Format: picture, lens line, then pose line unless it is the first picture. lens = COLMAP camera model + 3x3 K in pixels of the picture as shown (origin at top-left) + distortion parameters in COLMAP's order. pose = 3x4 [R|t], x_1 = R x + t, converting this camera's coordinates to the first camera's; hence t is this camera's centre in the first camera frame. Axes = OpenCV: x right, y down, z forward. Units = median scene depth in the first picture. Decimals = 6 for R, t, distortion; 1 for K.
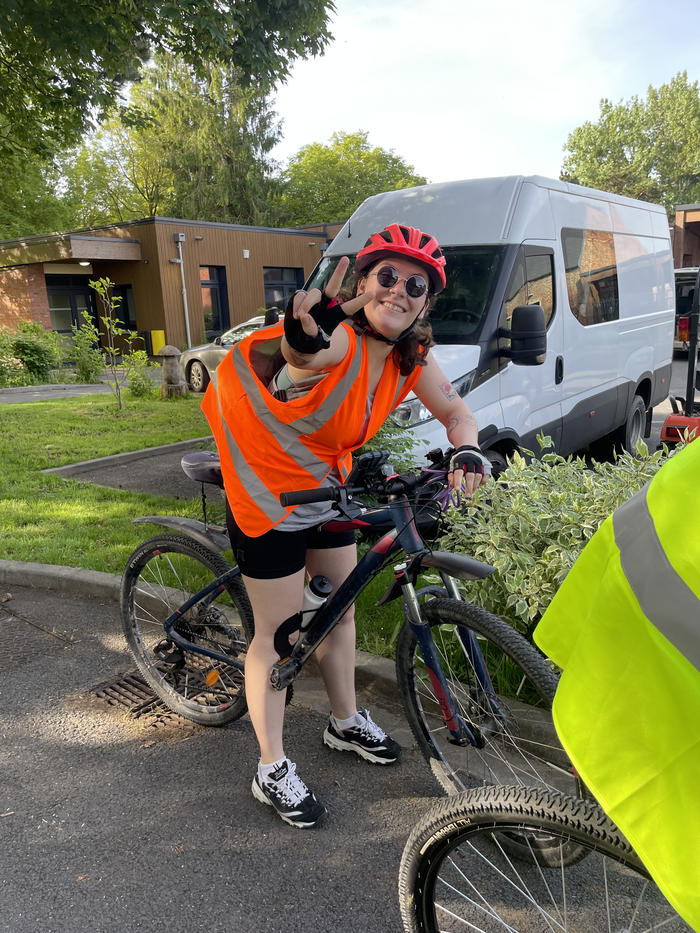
lens RADIAL K [[708.9, 0, 341.1], [0, 708.9, 472.4], [0, 0, 1]] dist [0.082903, -0.114989]
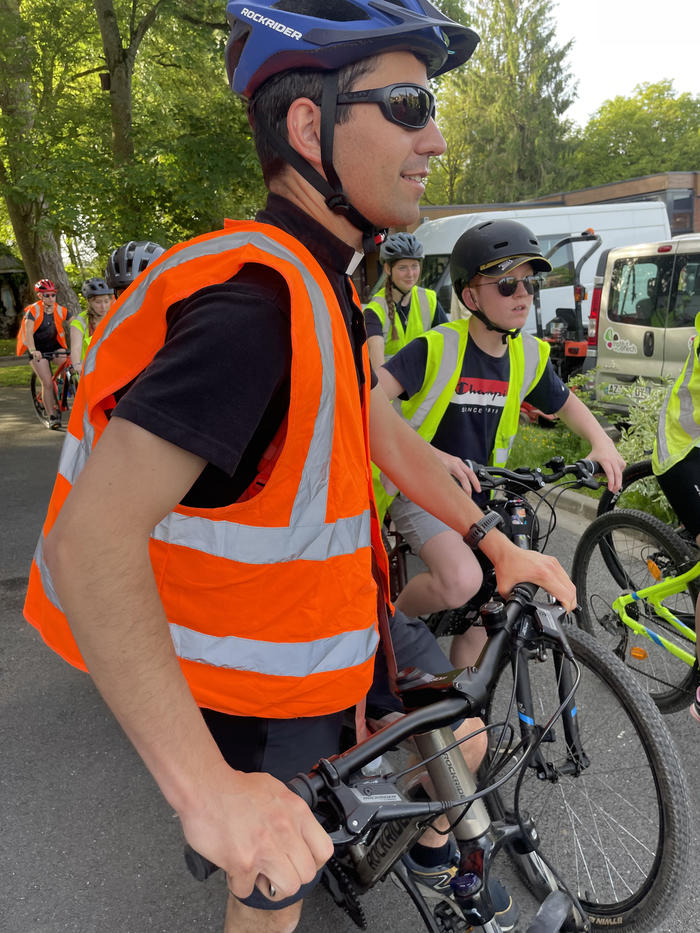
lens RADIAL K [[708.9, 0, 352.8], [0, 708.9, 465.6], [0, 0, 1]] dist [0.082903, -0.114989]
pose [[0.912201, 0.070654, -0.403606, 0.208777], [-0.051498, 0.996980, 0.058136, 0.044448], [0.406494, -0.032247, 0.913084, -0.246541]]
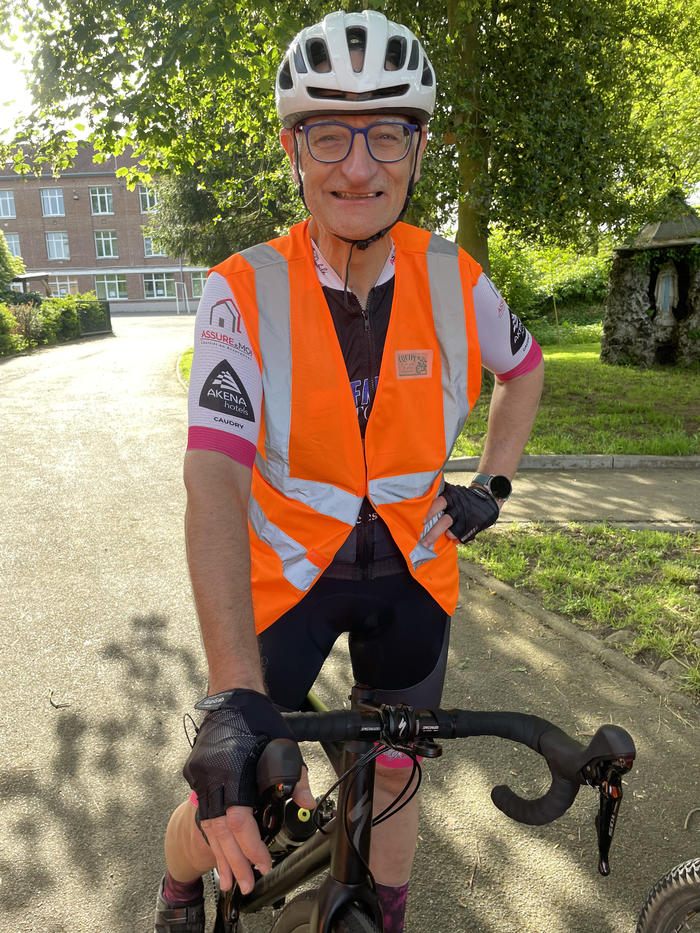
lens RADIAL K [[708.9, 0, 341.4], [0, 708.9, 469.3], [0, 0, 1]] dist [0.082903, -0.114989]
pose [[0.410120, 0.217871, -0.885626, -0.336398], [-0.191836, 0.969931, 0.149775, -0.020151], [0.891628, 0.108469, 0.439584, 0.093673]]
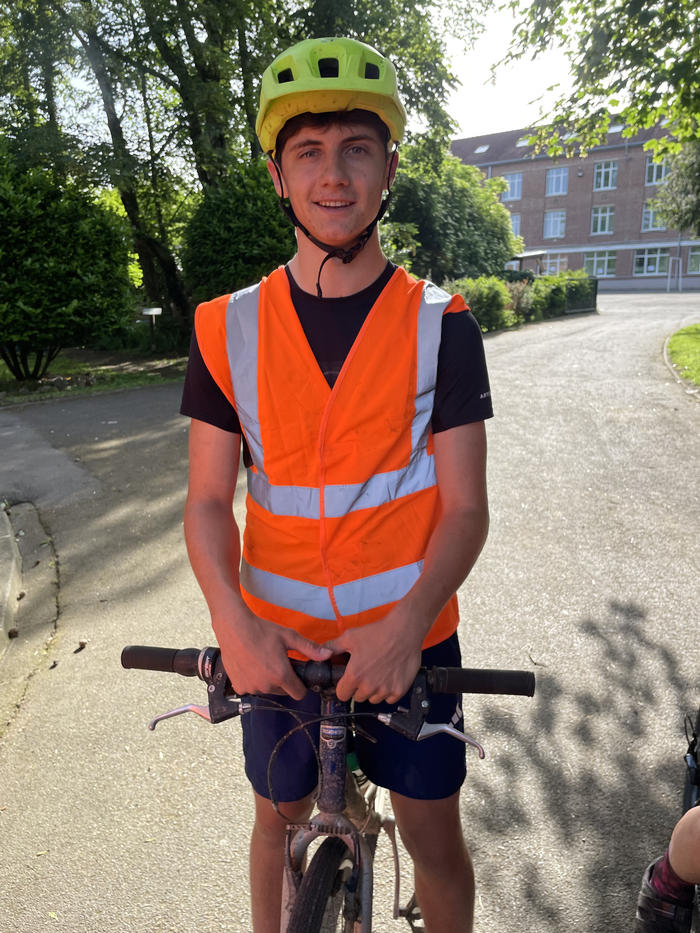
lens RADIAL K [[708.9, 0, 362.0], [0, 708.9, 472.1], [0, 0, 1]] dist [0.082903, -0.114989]
pose [[-0.183481, 0.266816, -0.946121, -0.335803], [-0.207806, 0.930181, 0.302621, -0.018564], [0.960808, 0.252135, -0.115224, 0.083262]]
